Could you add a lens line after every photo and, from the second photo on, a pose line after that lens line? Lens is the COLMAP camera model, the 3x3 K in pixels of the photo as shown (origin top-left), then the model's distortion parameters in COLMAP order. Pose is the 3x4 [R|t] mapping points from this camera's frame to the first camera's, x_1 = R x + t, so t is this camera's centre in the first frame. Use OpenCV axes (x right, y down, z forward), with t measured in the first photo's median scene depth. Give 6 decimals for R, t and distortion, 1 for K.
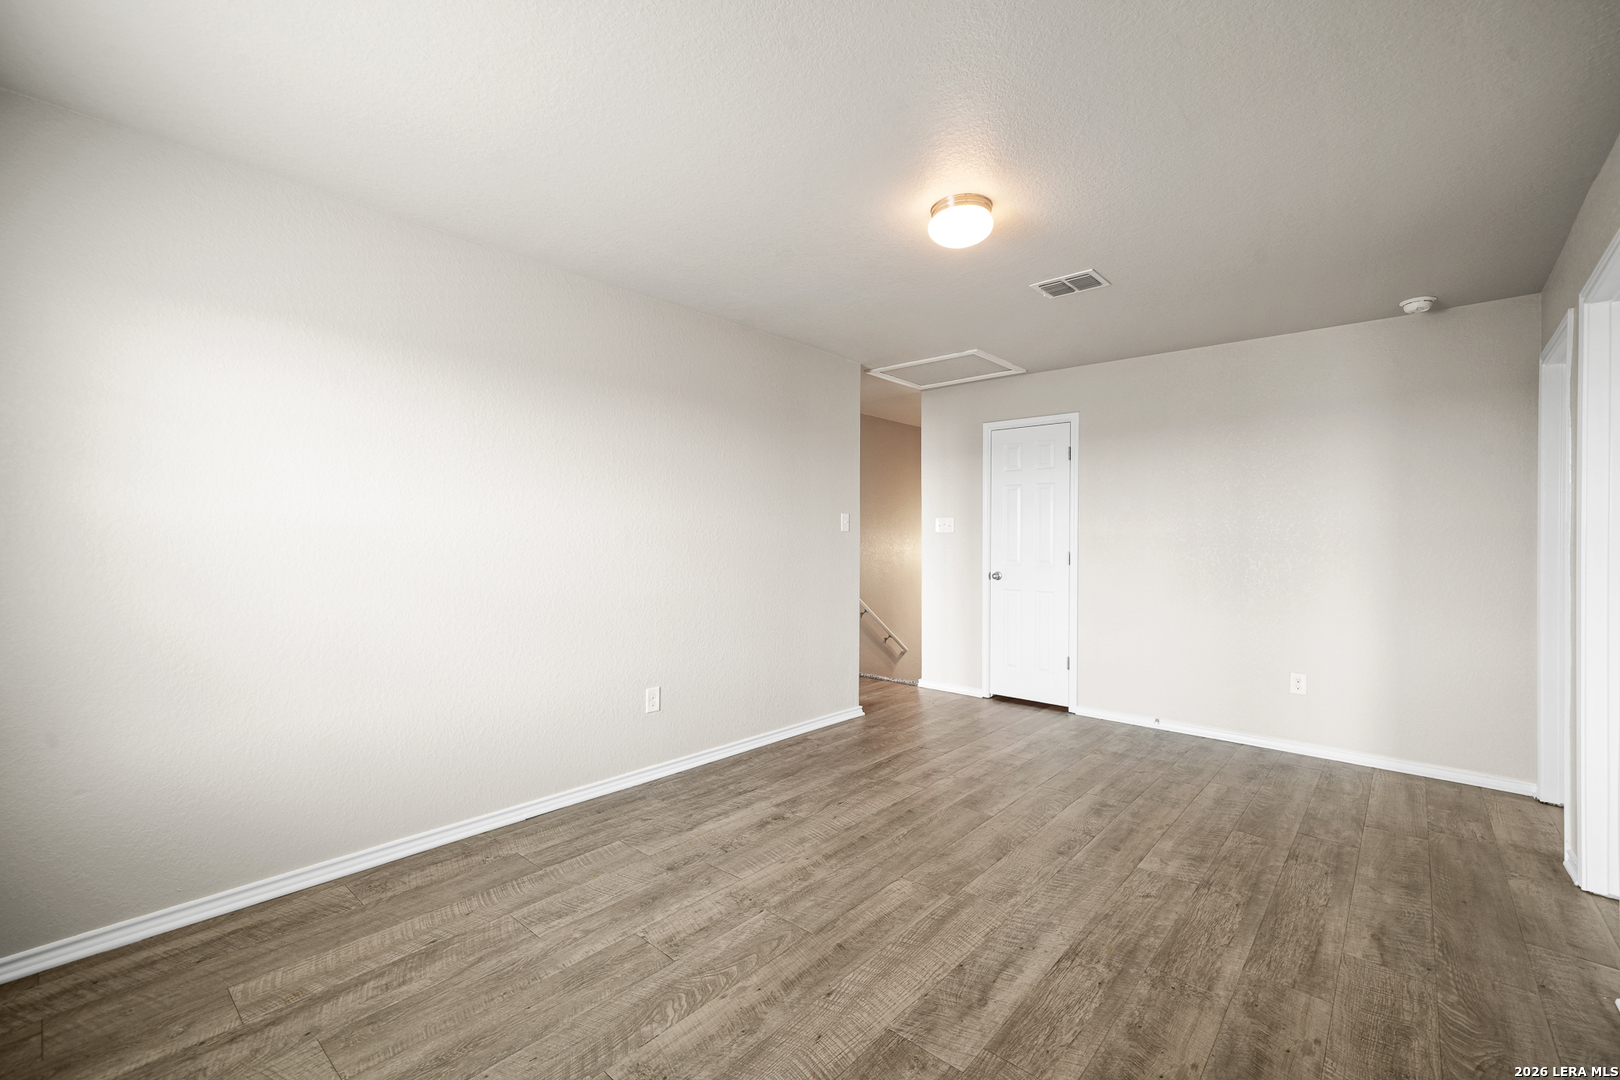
lens RADIAL K [[682.1, 0, 817.2], [0, 682.1, 537.8], [0, 0, 1]] dist [0.006648, -0.000178]
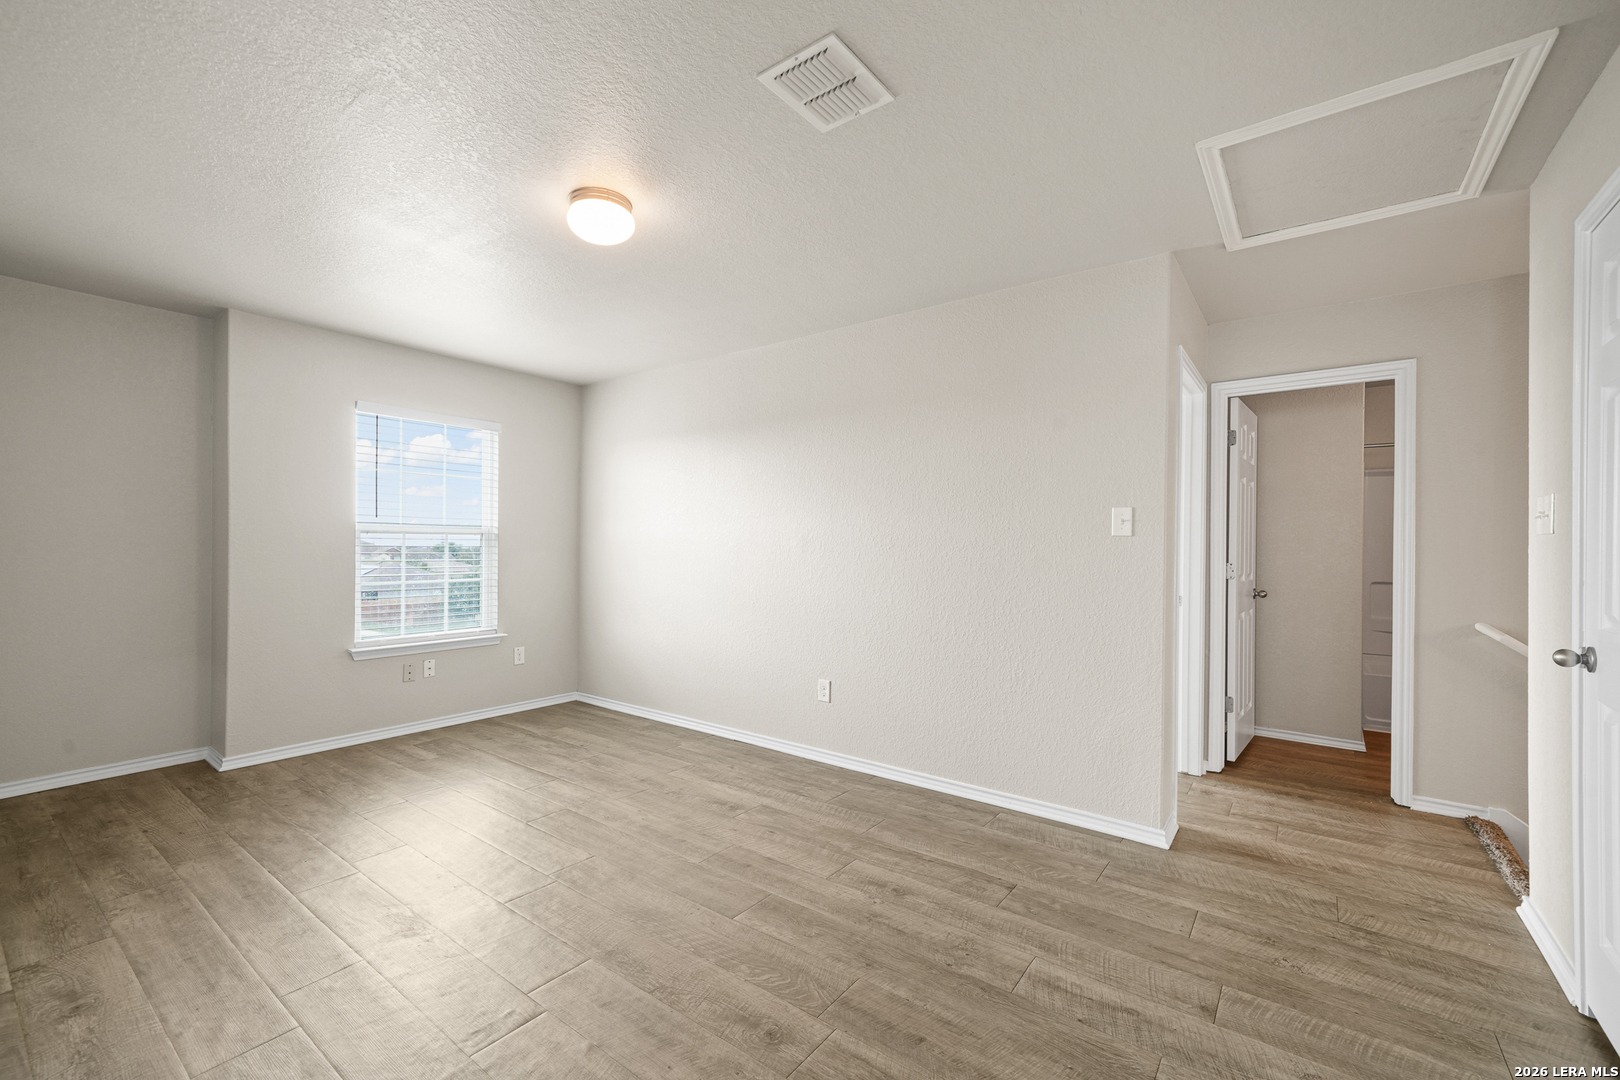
lens RADIAL K [[682.1, 0, 802.4], [0, 682.1, 543.8], [0, 0, 1]] dist [0.006648, -0.000178]
pose [[0.062943, -0.007328, -0.997990, 1.100610], [-0.005643, 0.999954, -0.007698, 0.007522], [0.998001, 0.006116, 0.062898, 1.125408]]
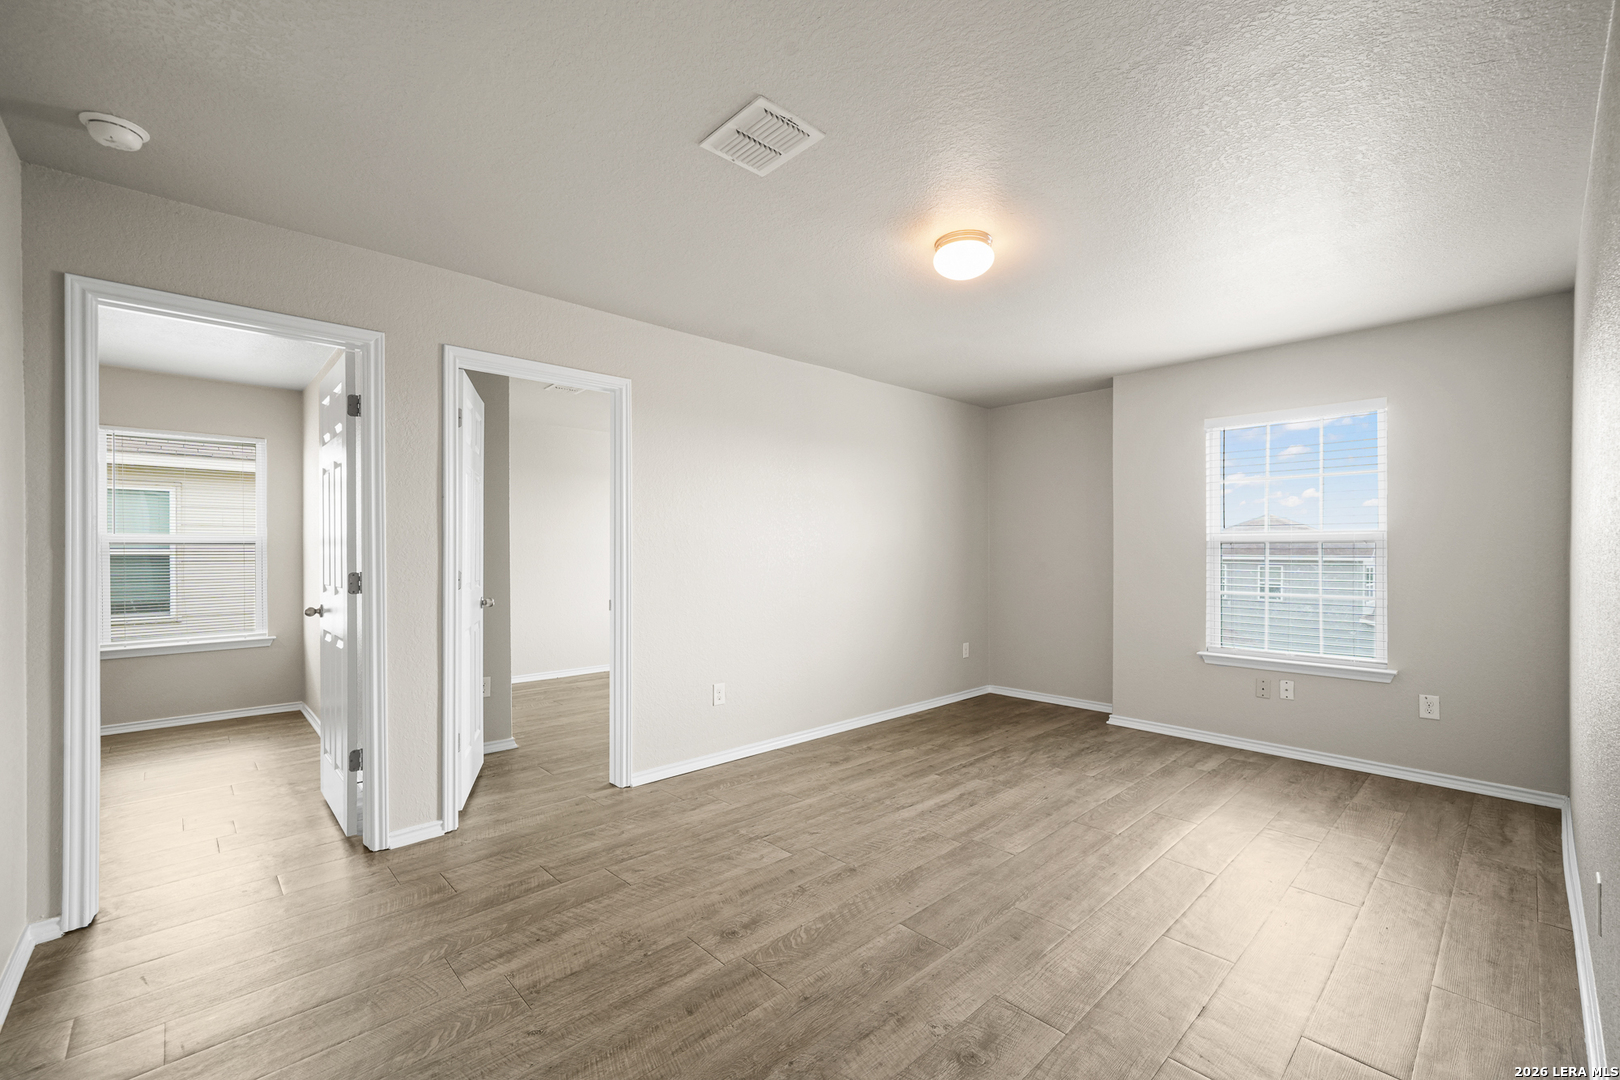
lens RADIAL K [[682.1, 0, 808.8], [0, 682.1, 551.9], [0, 0, 1]] dist [0.006648, -0.000178]
pose [[-0.994408, -0.006676, 0.105399, 0.307638], [-0.006671, 0.999978, 0.000400, 0.002739], [-0.105399, -0.000305, -0.994430, 1.919977]]
